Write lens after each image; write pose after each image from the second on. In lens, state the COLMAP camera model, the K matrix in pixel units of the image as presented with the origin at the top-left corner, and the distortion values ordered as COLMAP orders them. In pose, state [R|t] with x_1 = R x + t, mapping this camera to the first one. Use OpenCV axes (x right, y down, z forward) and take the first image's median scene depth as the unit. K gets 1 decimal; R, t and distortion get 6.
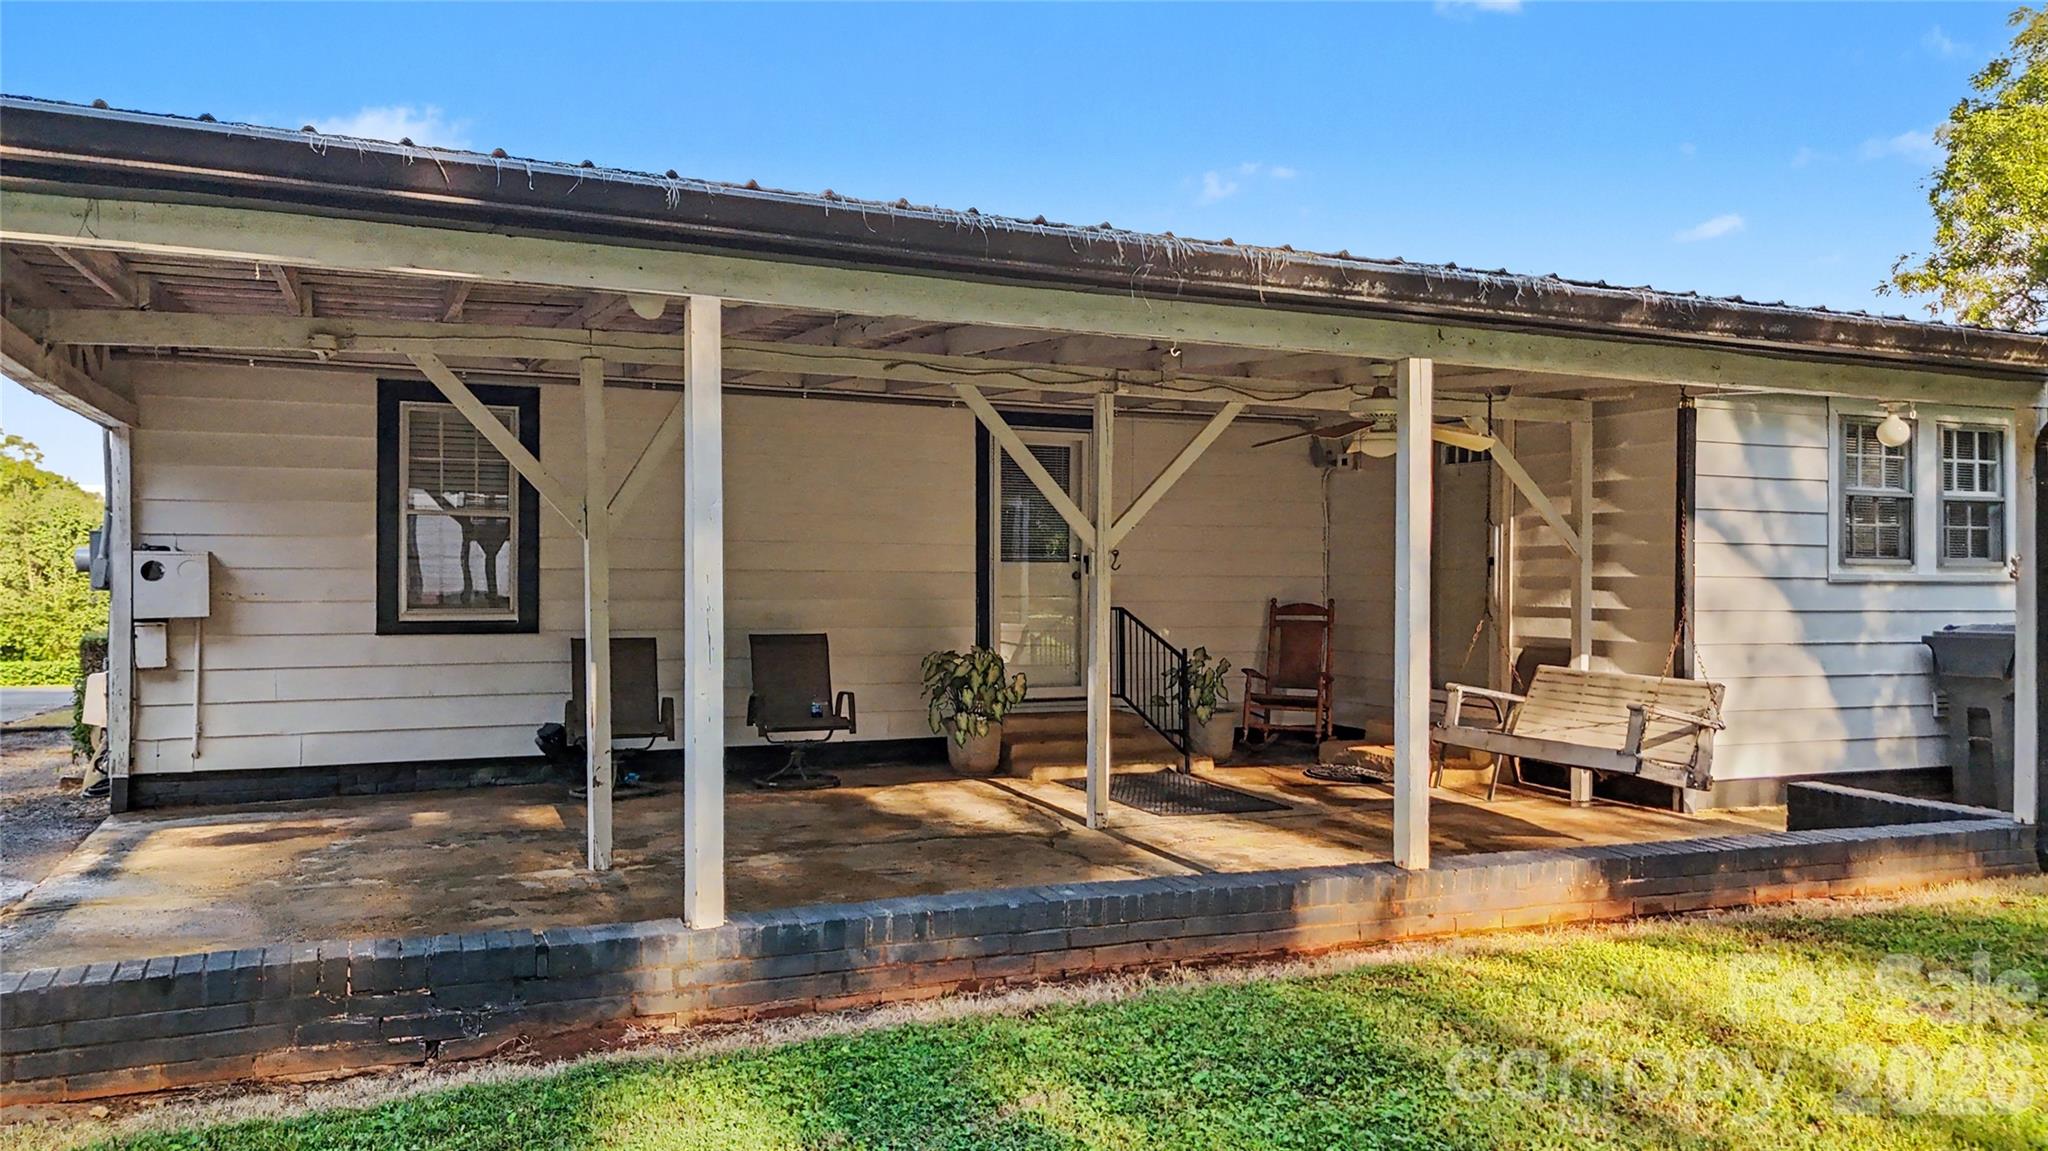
lens RADIAL K [[1524.6, 0, 1029.6], [0, 1524.6, 566.3], [0, 0, 1]] dist [0.067617, -0.057690]
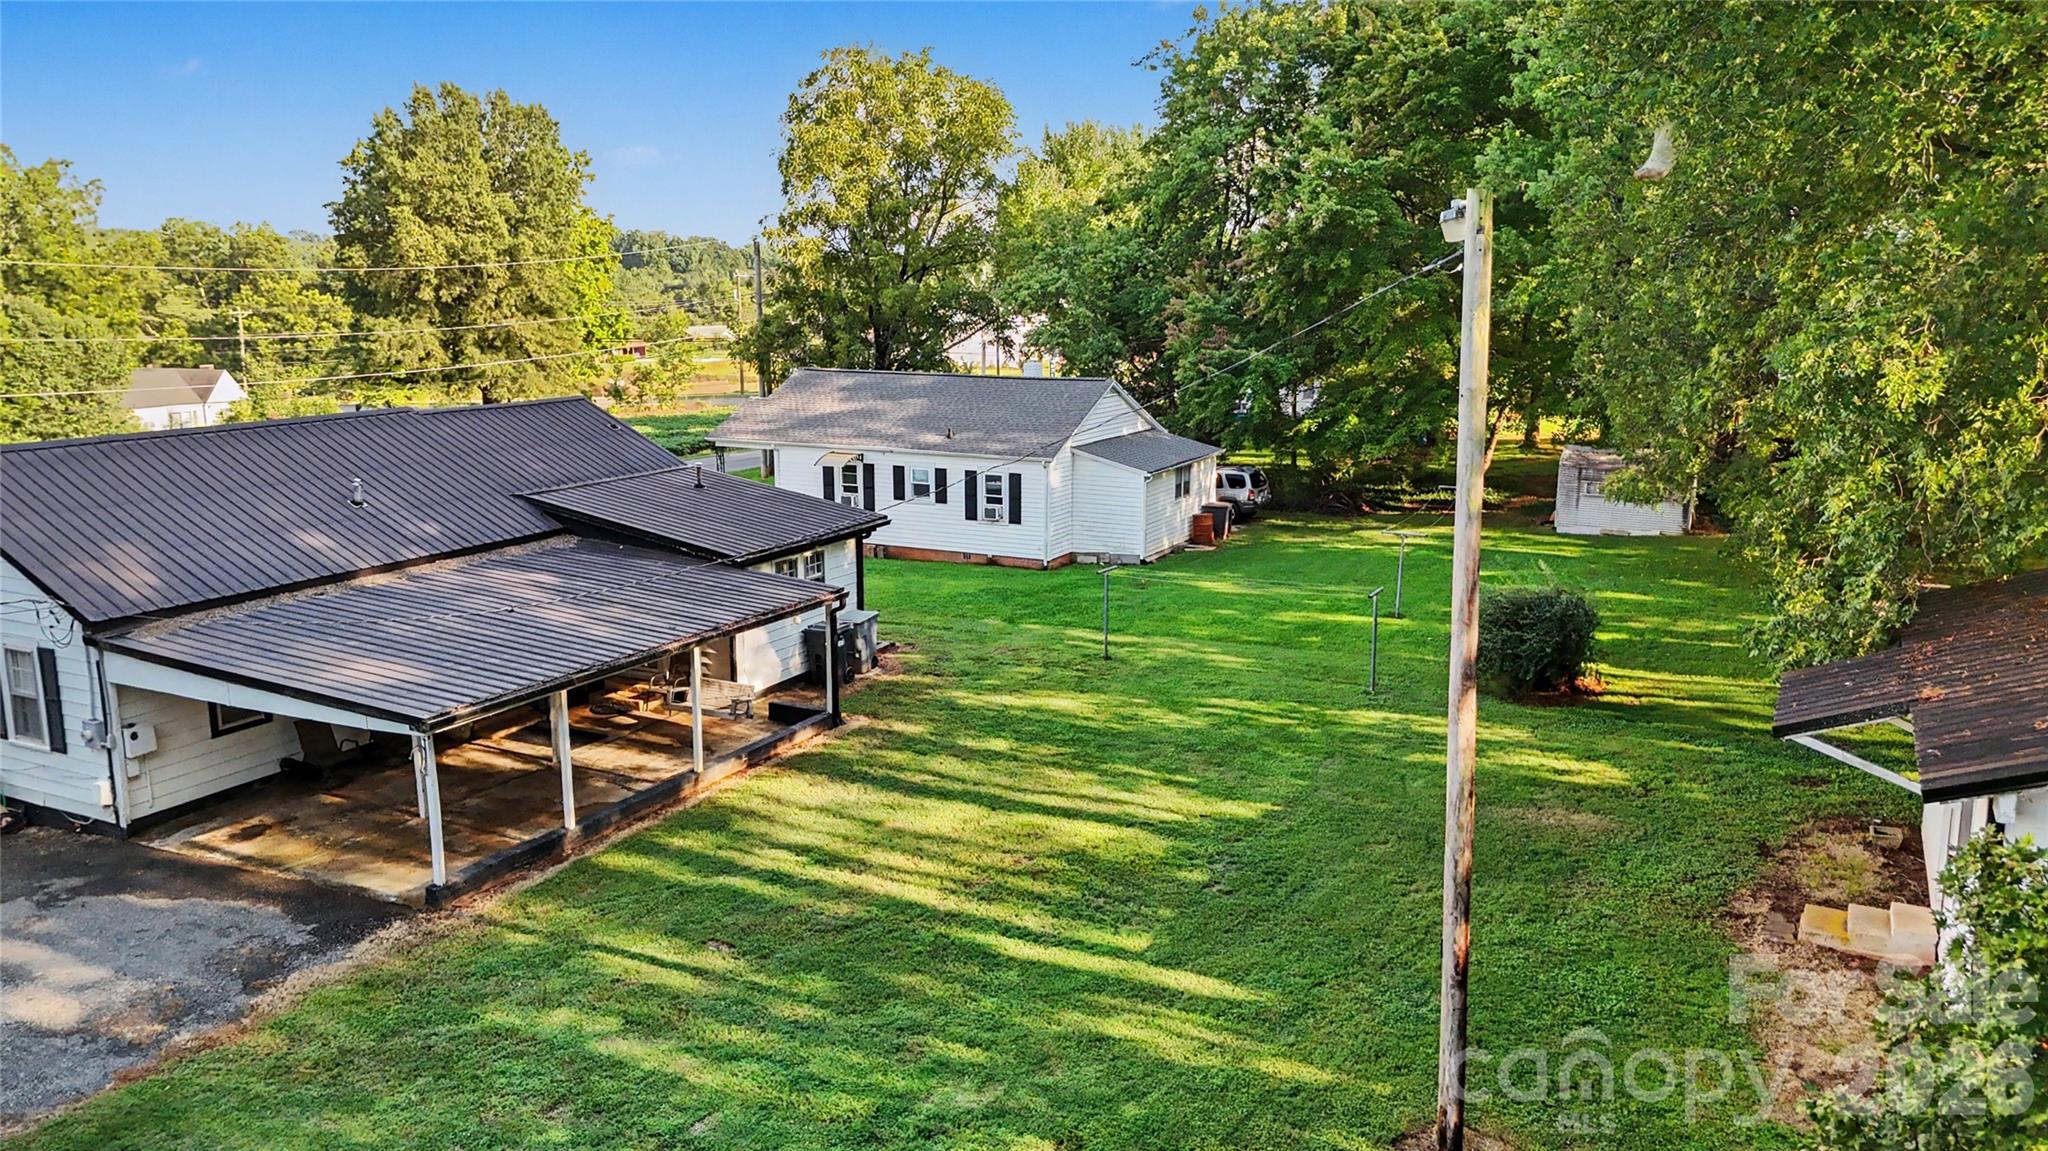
lens RADIAL K [[1524.6, 0, 1021.5], [0, 1524.6, 572.5], [0, 0, 1]] dist [0.067617, -0.057690]
pose [[0.775872, -0.128760, 0.617611, -0.856403], [0.004213, 0.979987, 0.199015, -0.630669], [-0.630876, -0.151808, 0.760888, -1.419098]]
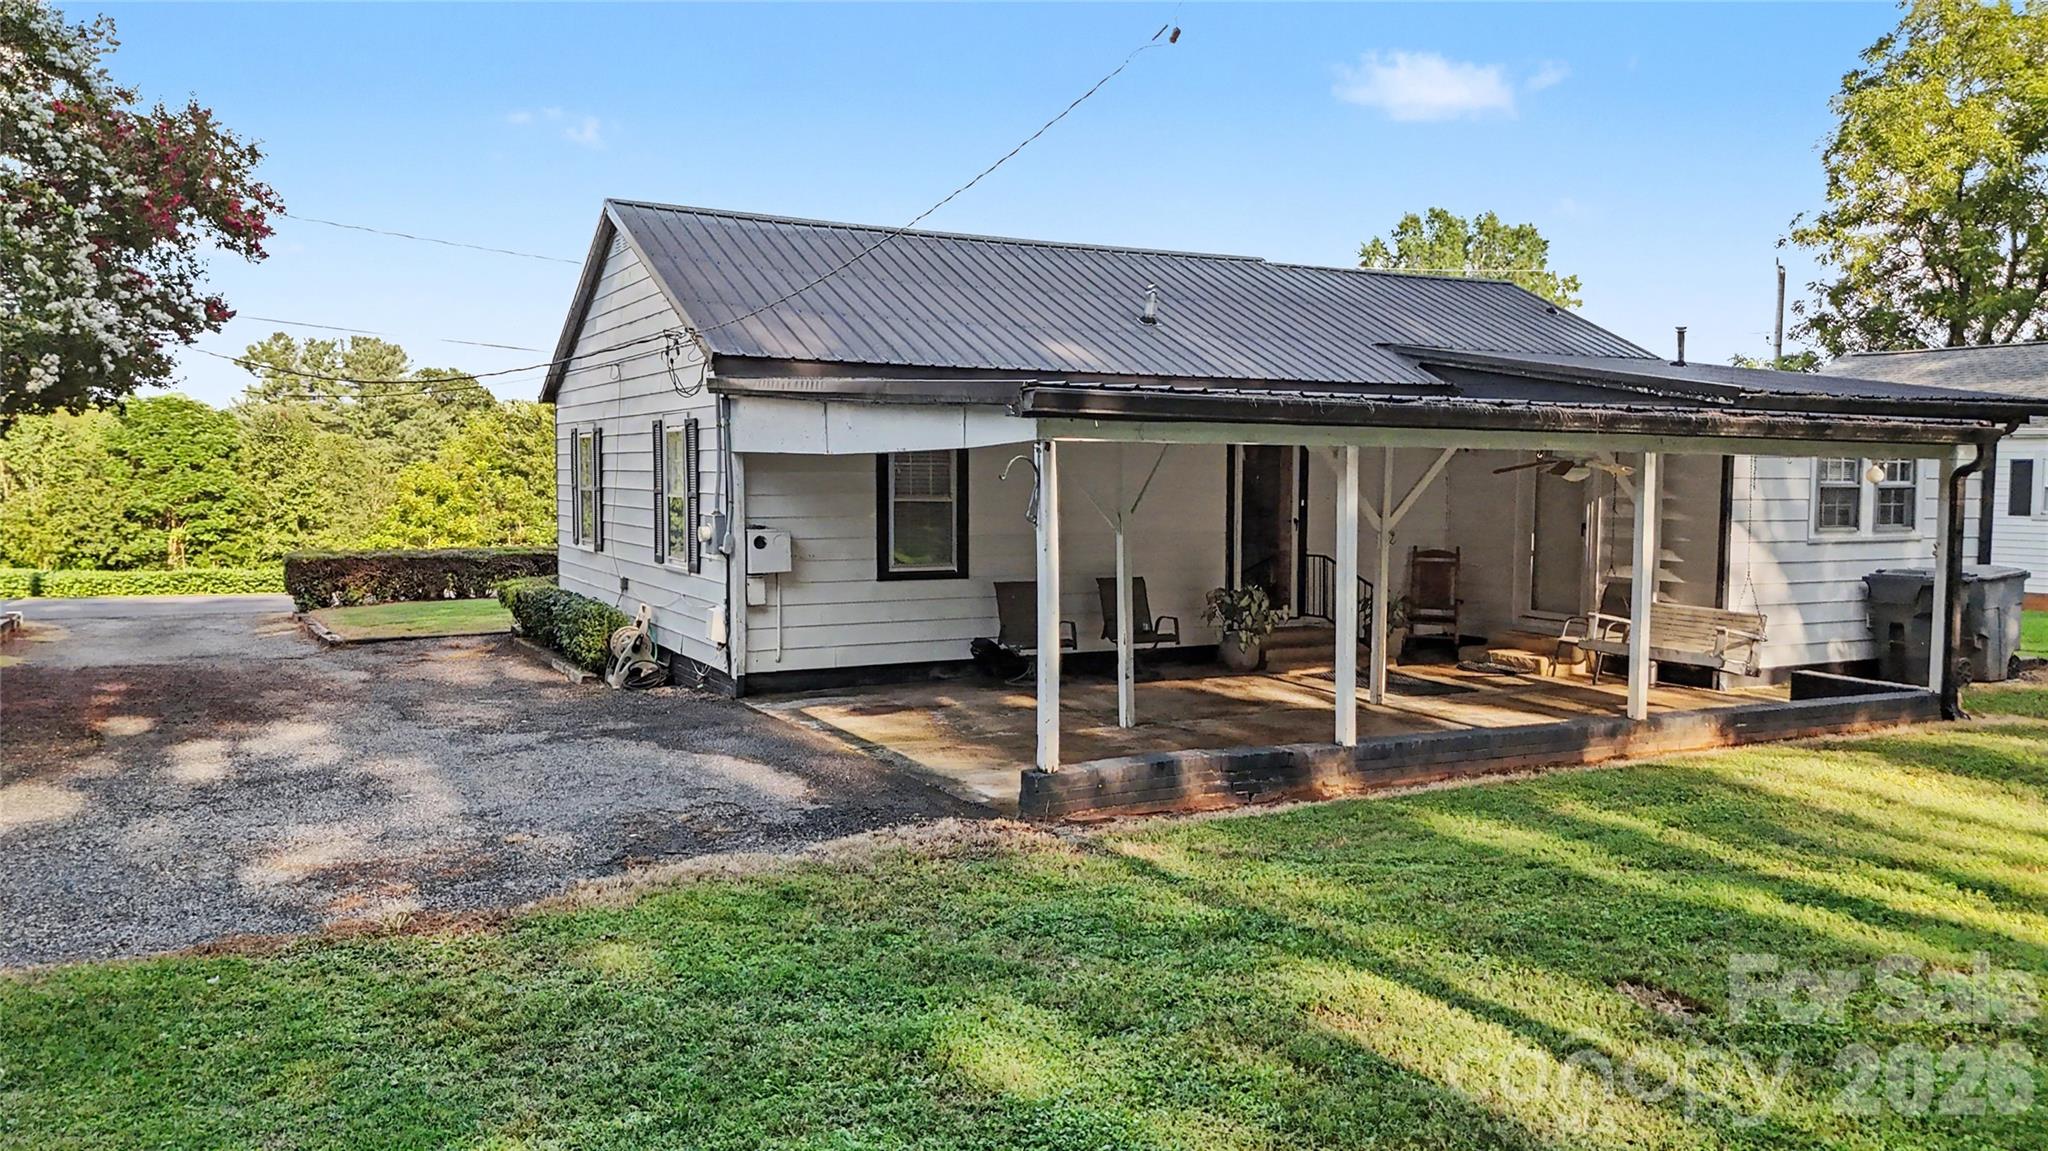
lens RADIAL K [[1524.6, 0, 1029.2], [0, 1524.6, 574.1], [0, 0, 1]] dist [0.067617, -0.057690]
pose [[0.997276, -0.004307, 0.073630, -0.377085], [-0.001201, 0.997213, 0.074594, -0.073013], [-0.073746, -0.074479, 0.994492, -0.489143]]
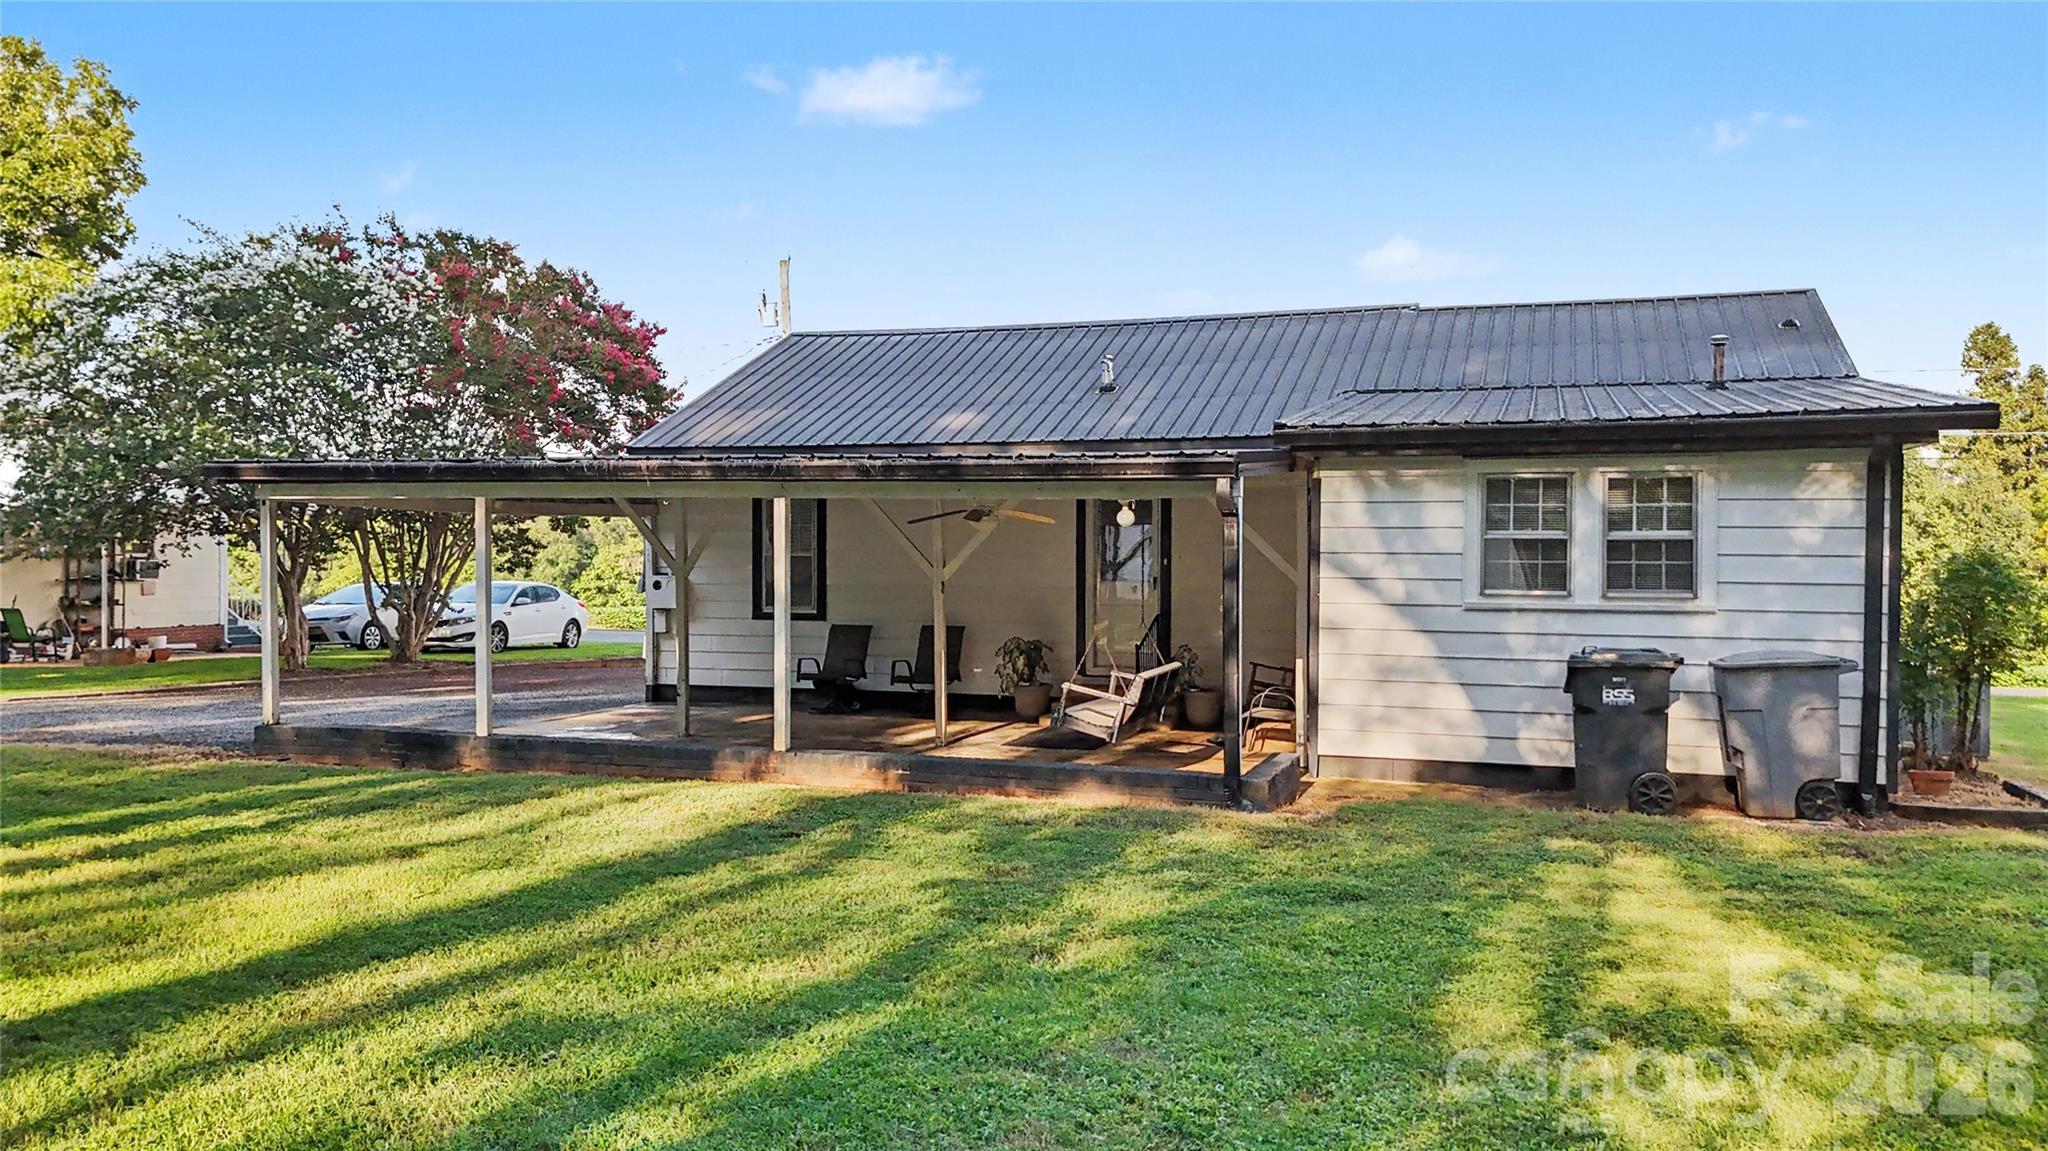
lens RADIAL K [[1524.6, 0, 1035.1], [0, 1524.6, 574.1], [0, 0, 1]] dist [0.067617, -0.057690]
pose [[0.736092, 0.006654, -0.676849, 1.085613], [0.005340, 0.999863, 0.015636, -0.038628], [0.676860, -0.015124, 0.735956, -0.147695]]
